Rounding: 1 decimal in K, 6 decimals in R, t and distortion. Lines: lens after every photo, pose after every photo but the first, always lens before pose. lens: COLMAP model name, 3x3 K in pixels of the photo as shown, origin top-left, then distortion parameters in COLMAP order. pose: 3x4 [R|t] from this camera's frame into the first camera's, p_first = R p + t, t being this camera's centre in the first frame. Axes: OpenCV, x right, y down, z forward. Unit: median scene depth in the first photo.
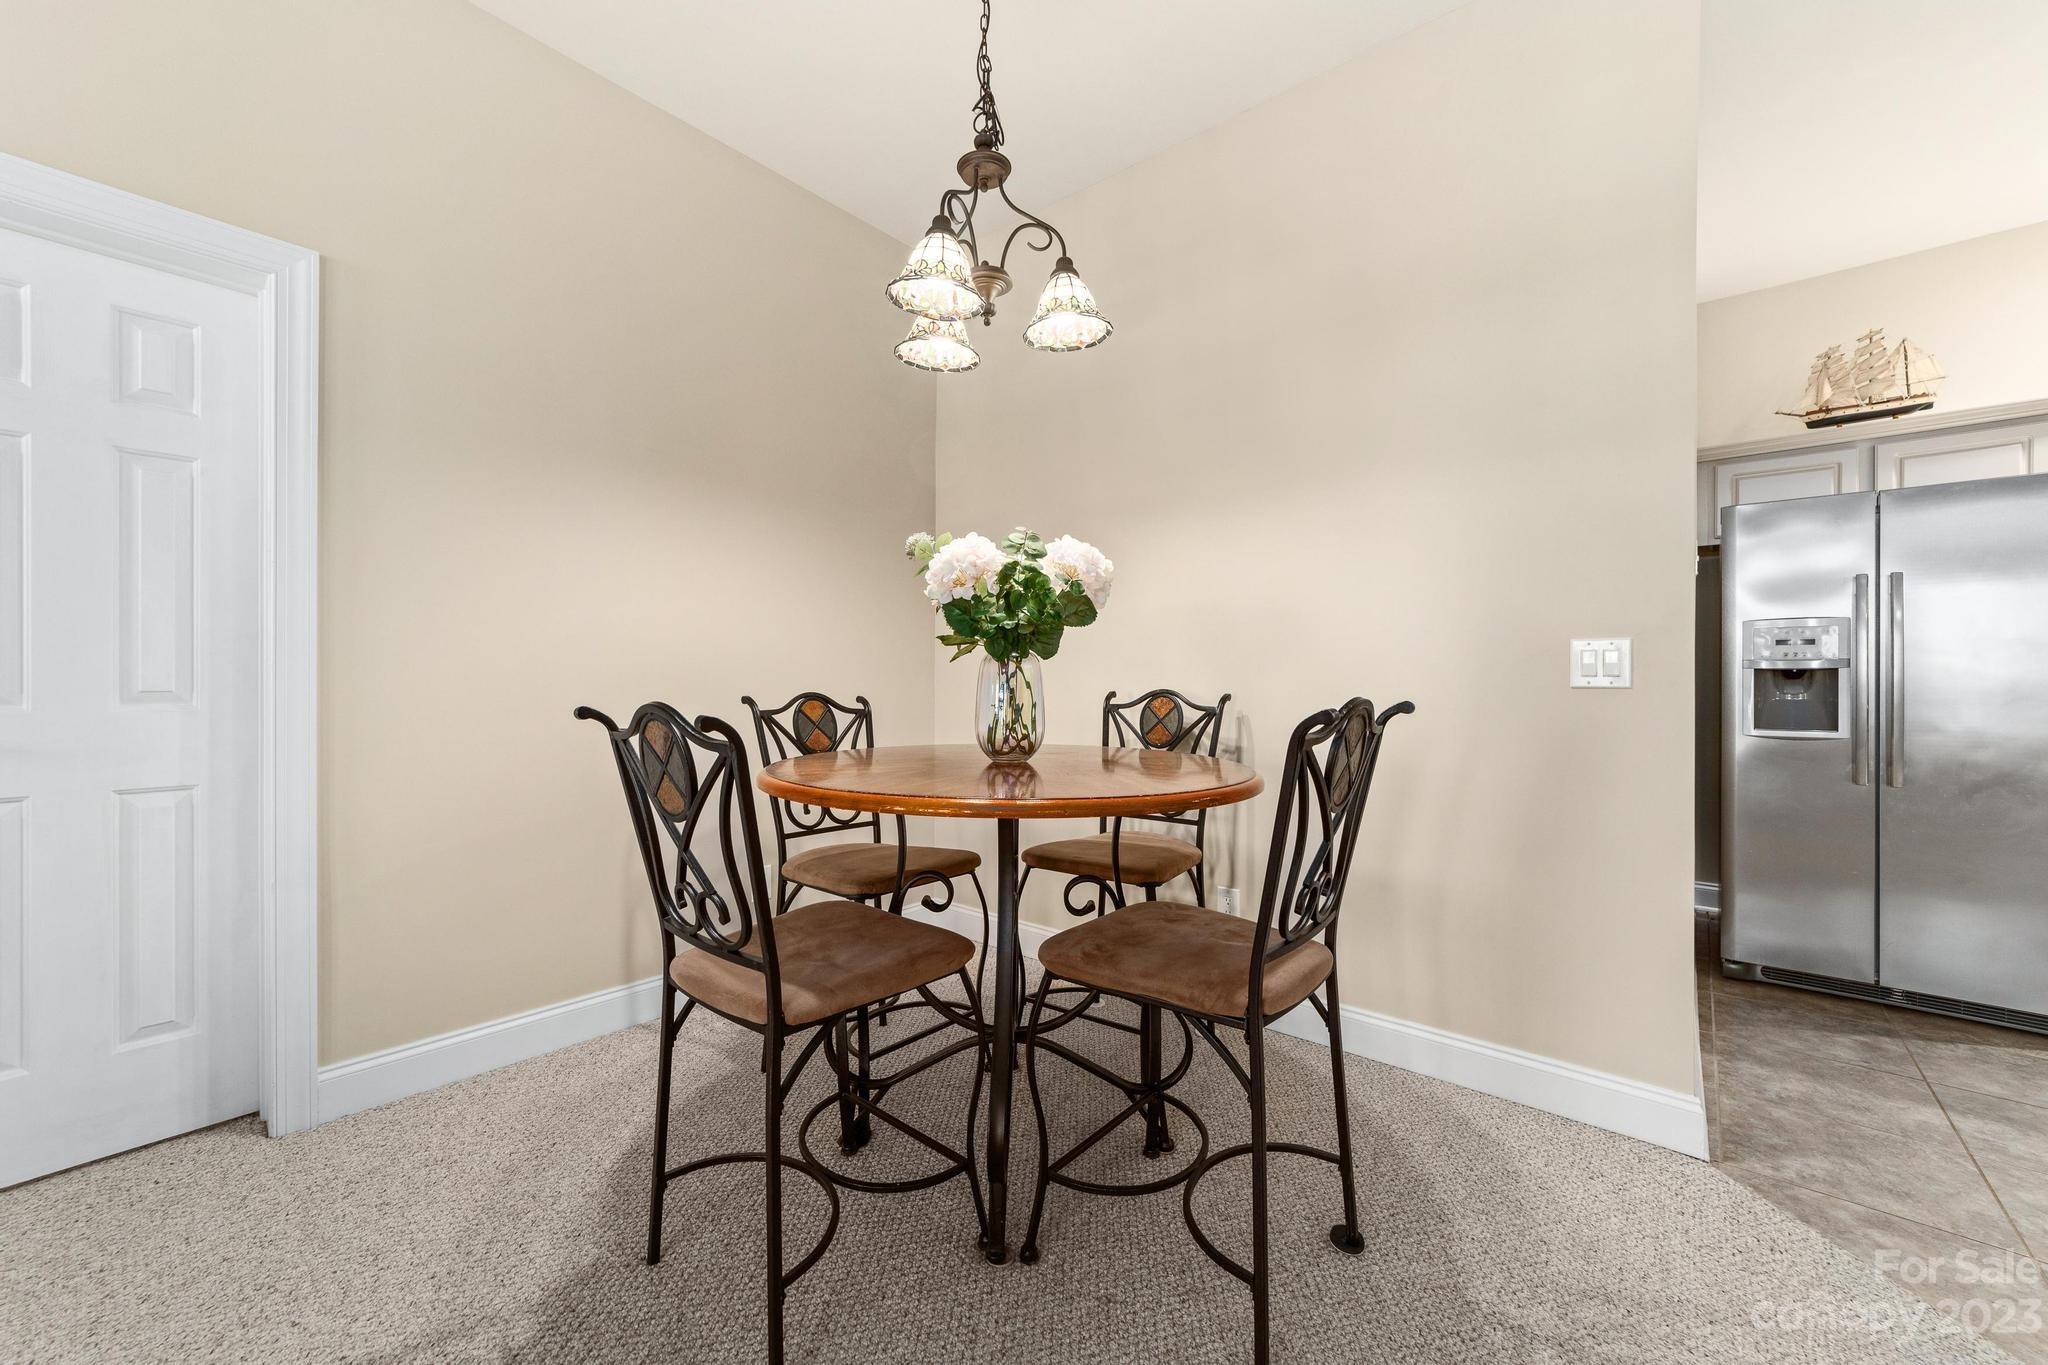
lens RADIAL K [[812.9, 0, 1013.7], [0, 812.9, 684.9], [0, 0, 1]] dist [-0.001335, 0.006220]
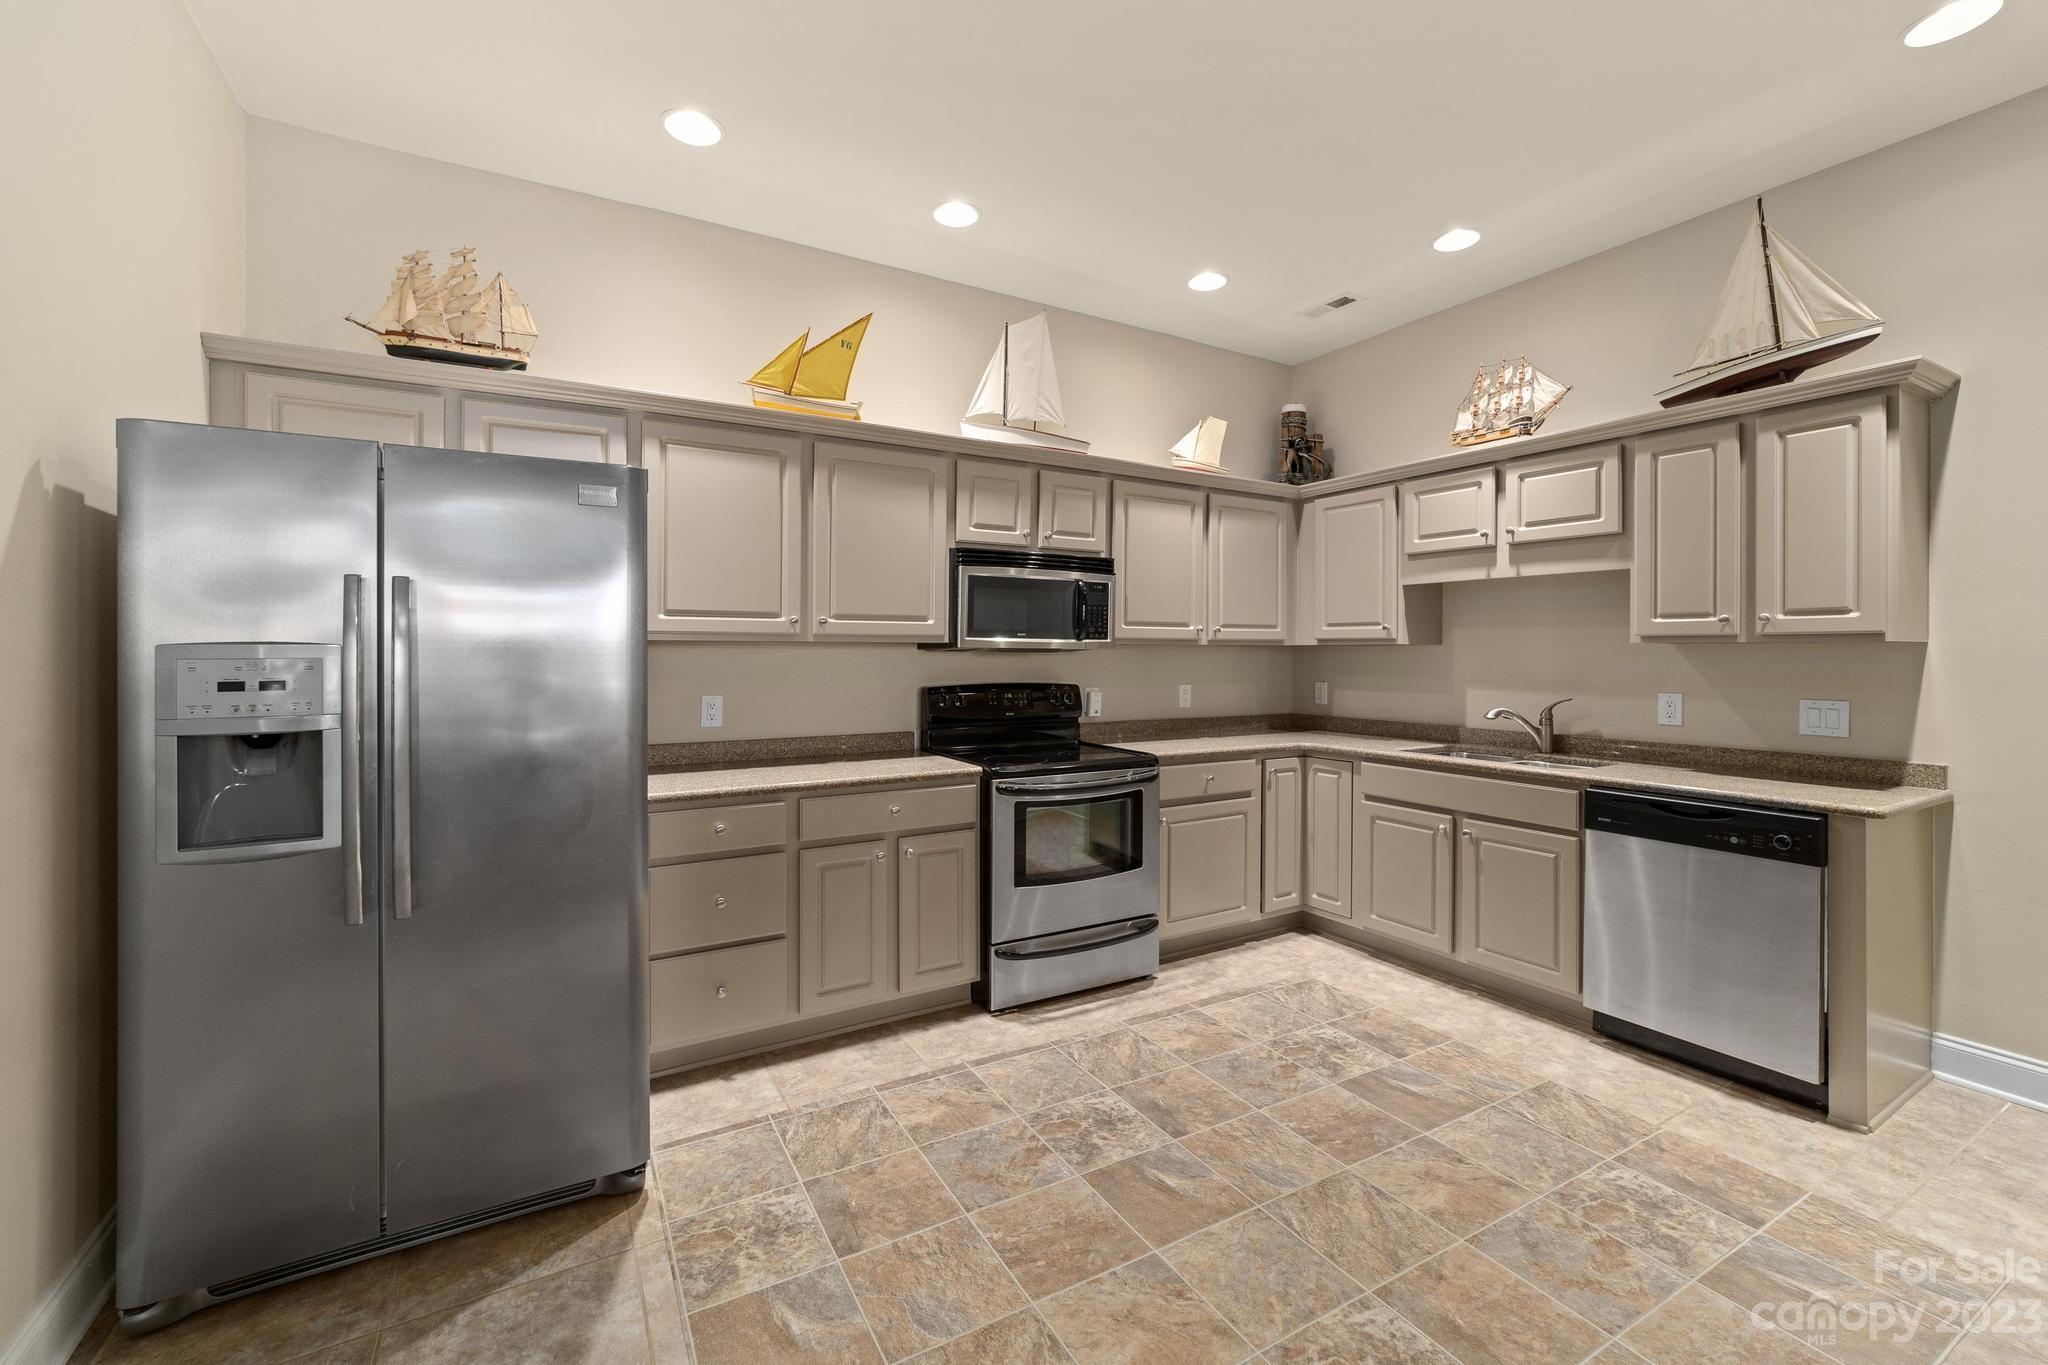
lens RADIAL K [[812.9, 0, 1013.7], [0, 812.9, 684.9], [0, 0, 1]] dist [-0.001335, 0.006220]
pose [[0.368152, -0.046976, 0.928578, 0.615270], [0.010385, 0.998868, 0.046415, -0.071853], [-0.929707, -0.007445, 0.368224, 0.300061]]
